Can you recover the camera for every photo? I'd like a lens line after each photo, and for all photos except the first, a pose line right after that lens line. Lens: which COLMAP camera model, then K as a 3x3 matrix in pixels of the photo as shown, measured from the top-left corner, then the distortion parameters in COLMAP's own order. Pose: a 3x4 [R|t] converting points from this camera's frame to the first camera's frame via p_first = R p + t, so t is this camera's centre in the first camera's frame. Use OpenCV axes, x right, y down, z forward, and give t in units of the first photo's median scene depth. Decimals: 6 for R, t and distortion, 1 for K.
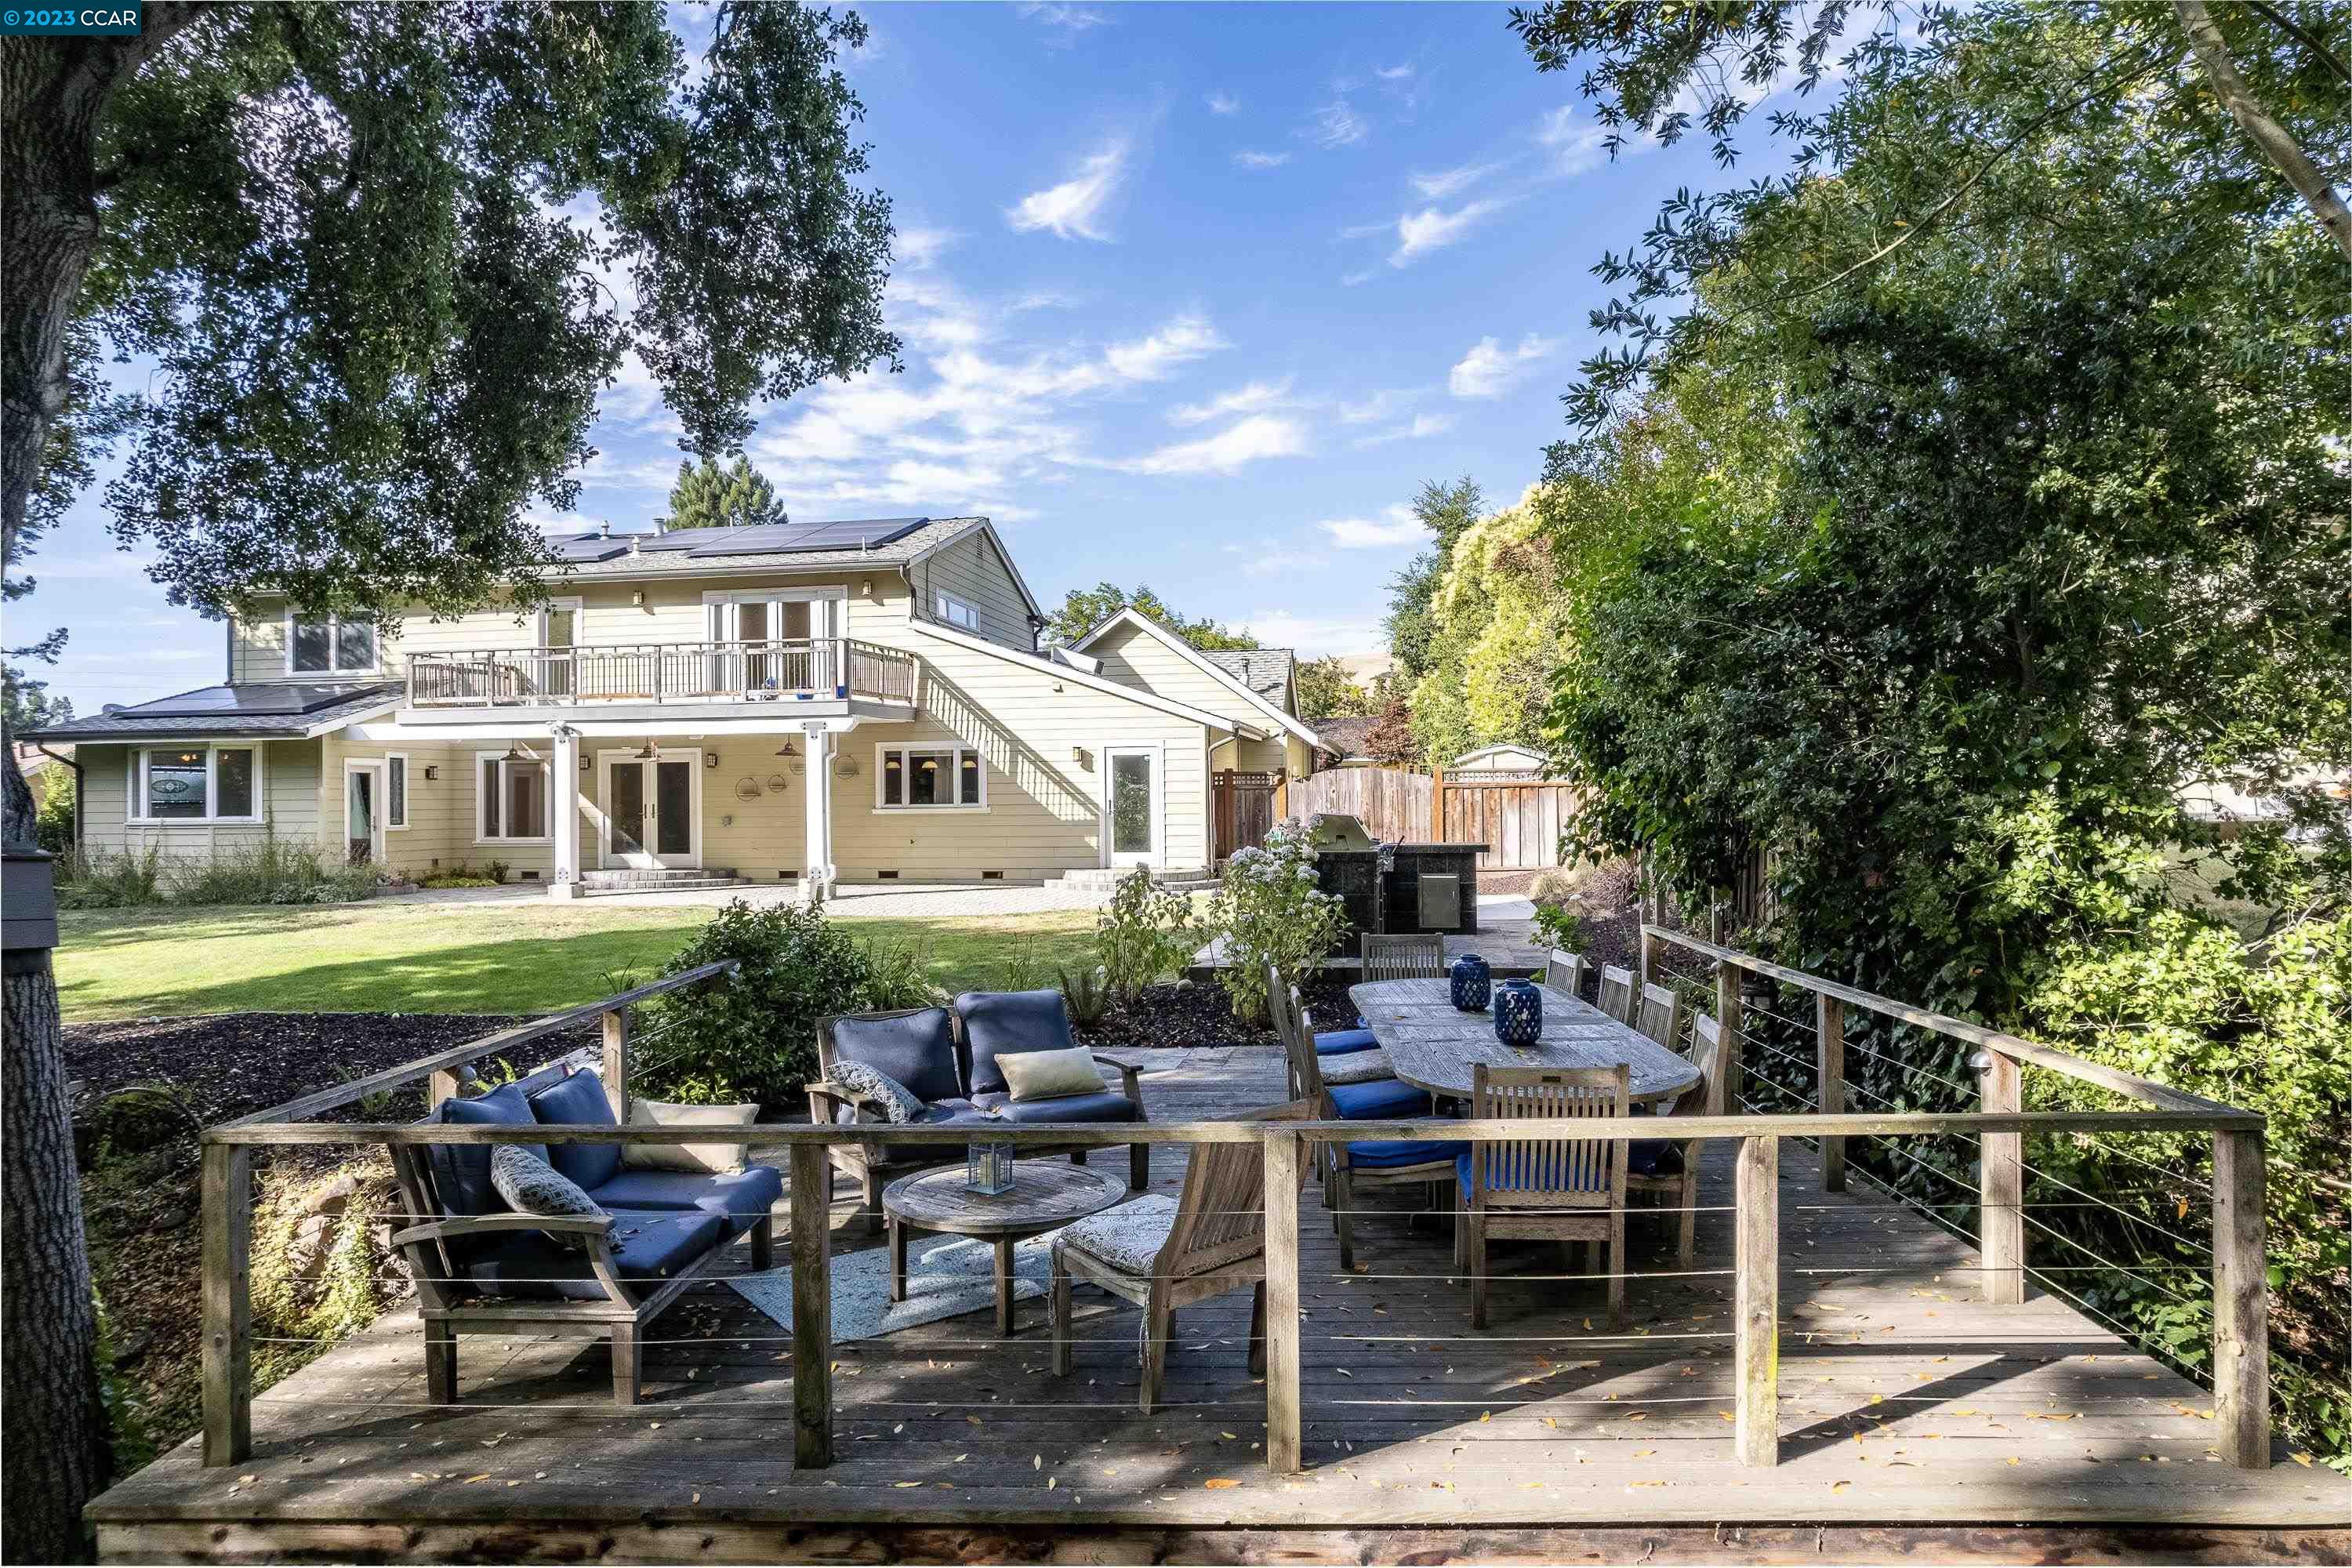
lens RADIAL K [[1501.9, 0, 1176.0], [0, 1501.9, 784.0], [0, 0, 1]] dist [-0.031548, 0.002755]
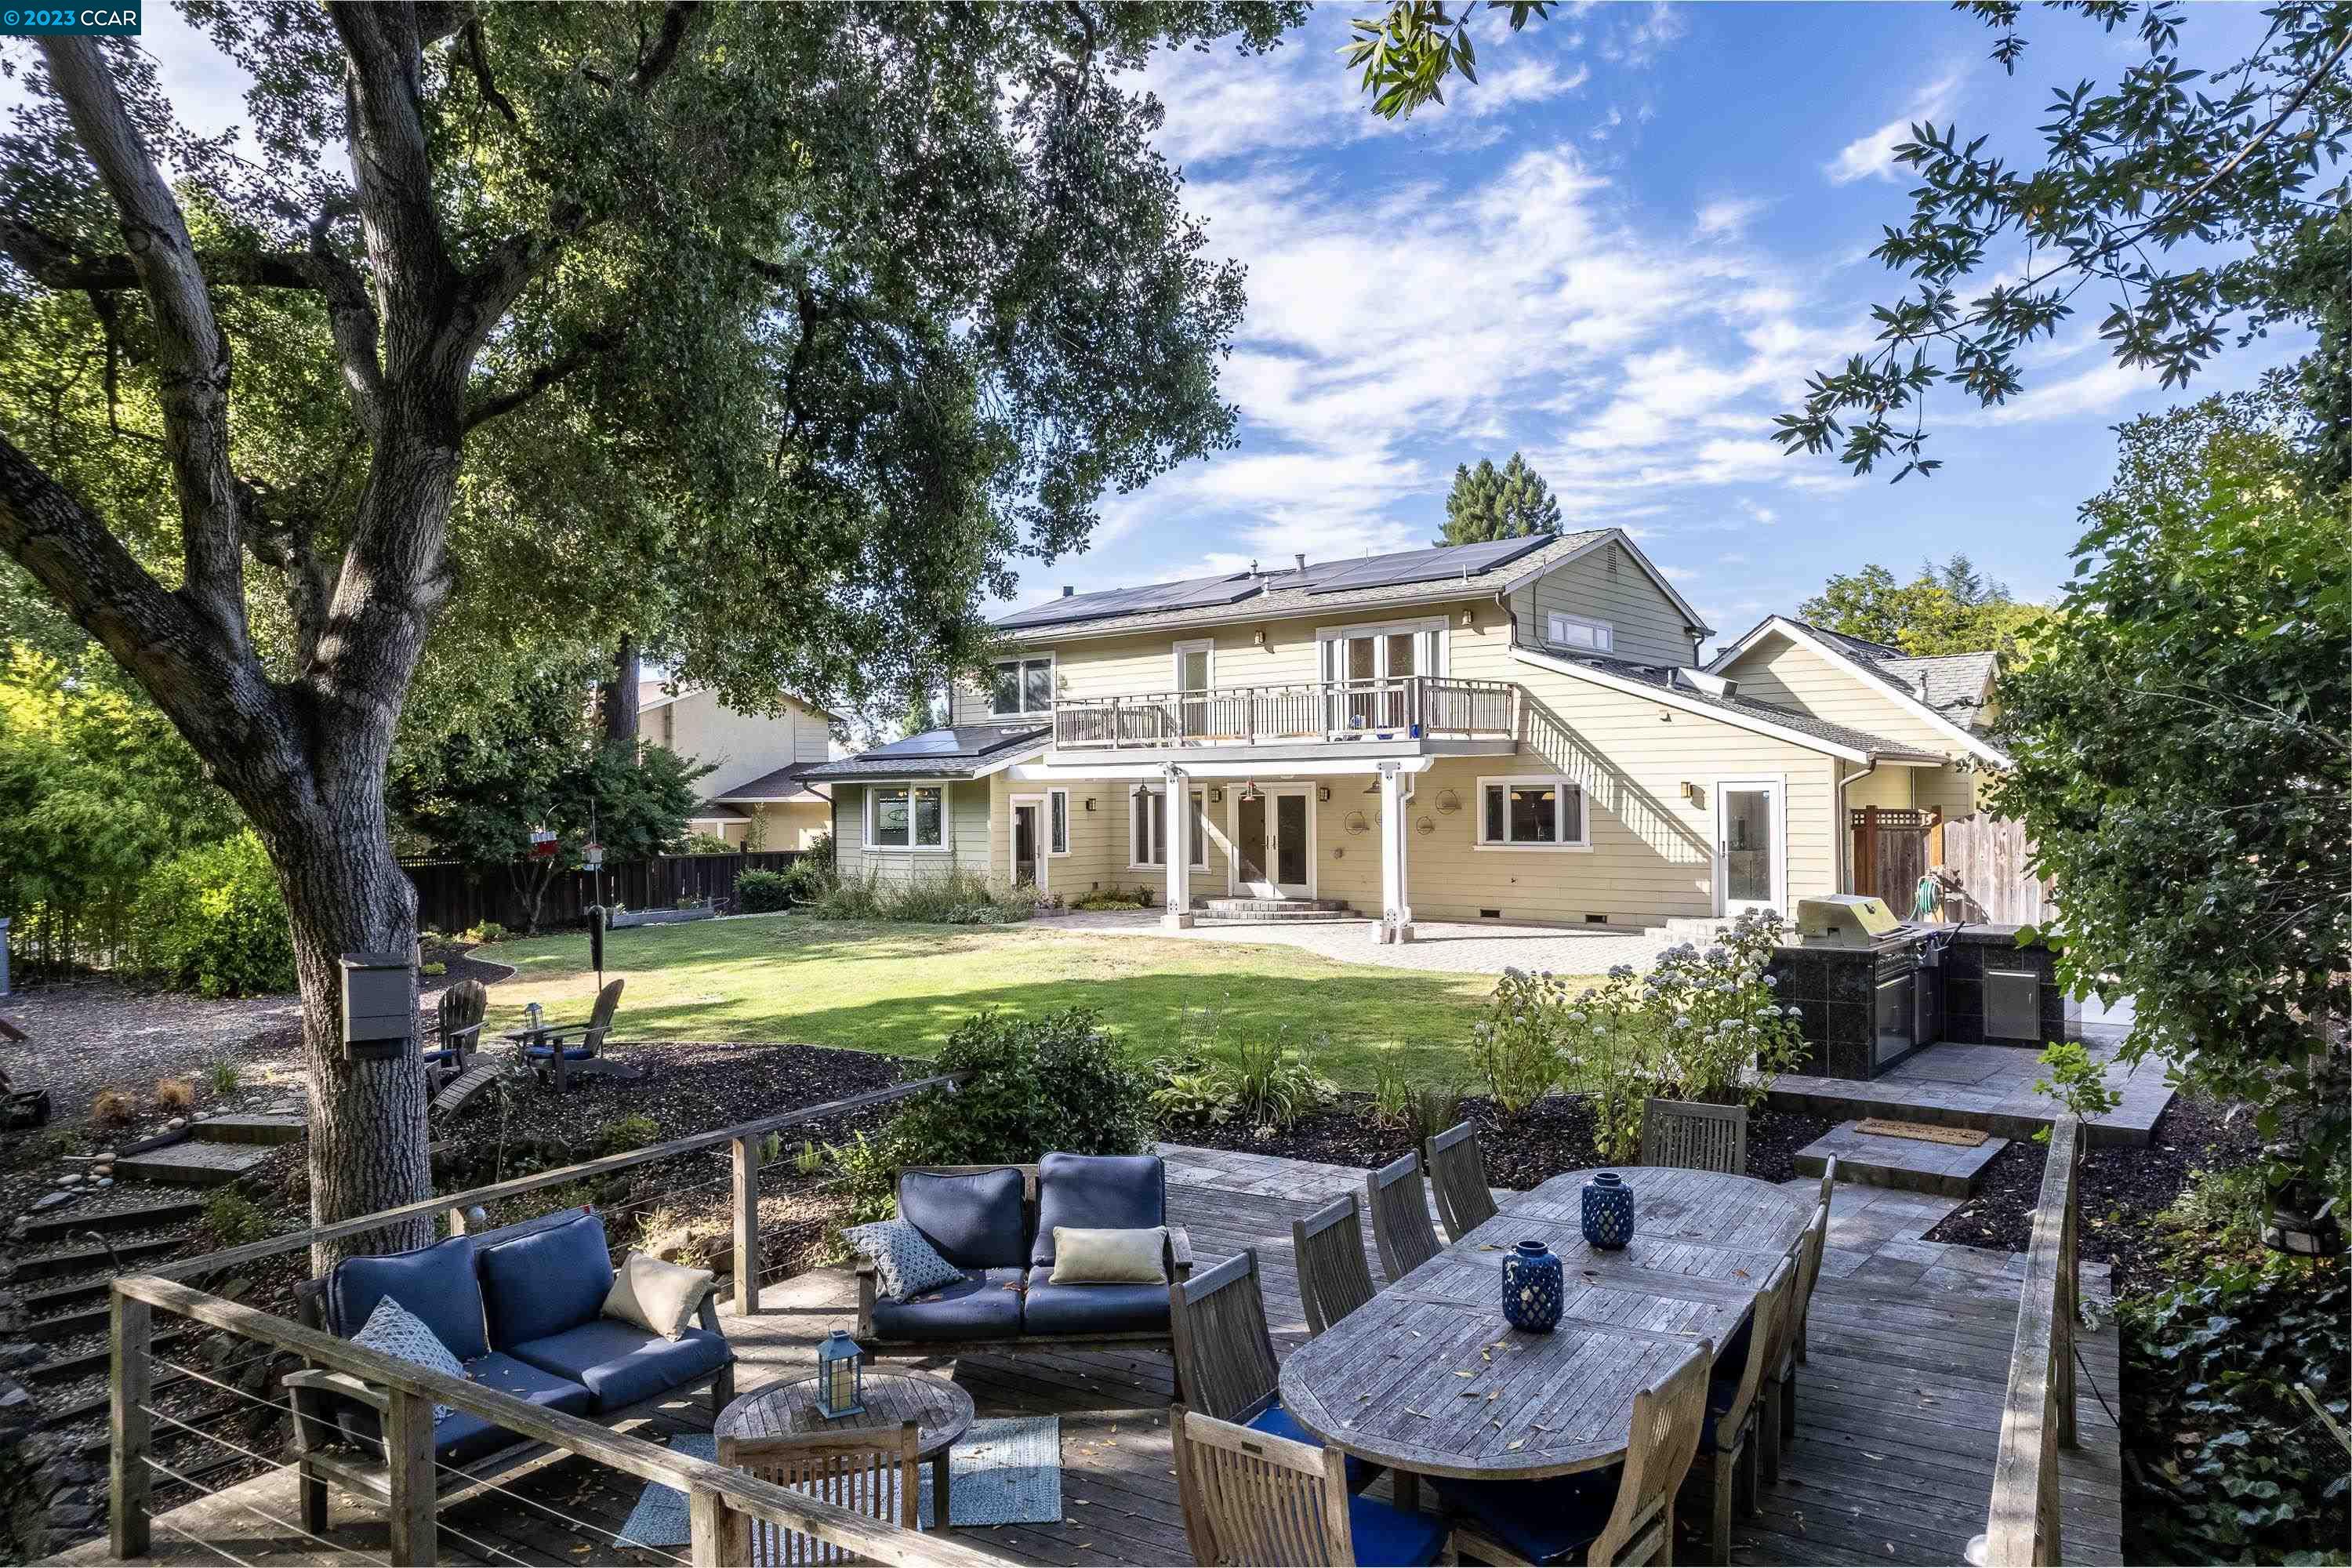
lens RADIAL K [[1510.7, 0, 1176.0], [0, 1510.7, 784.0], [0, 0, 1]] dist [-0.043937, -0.000658]
pose [[0.868500, -0.002079, -0.495685, 0.114815], [0.004694, 0.999981, 0.004030, -0.028064], [0.495667, -0.005827, 0.868493, 0.059701]]
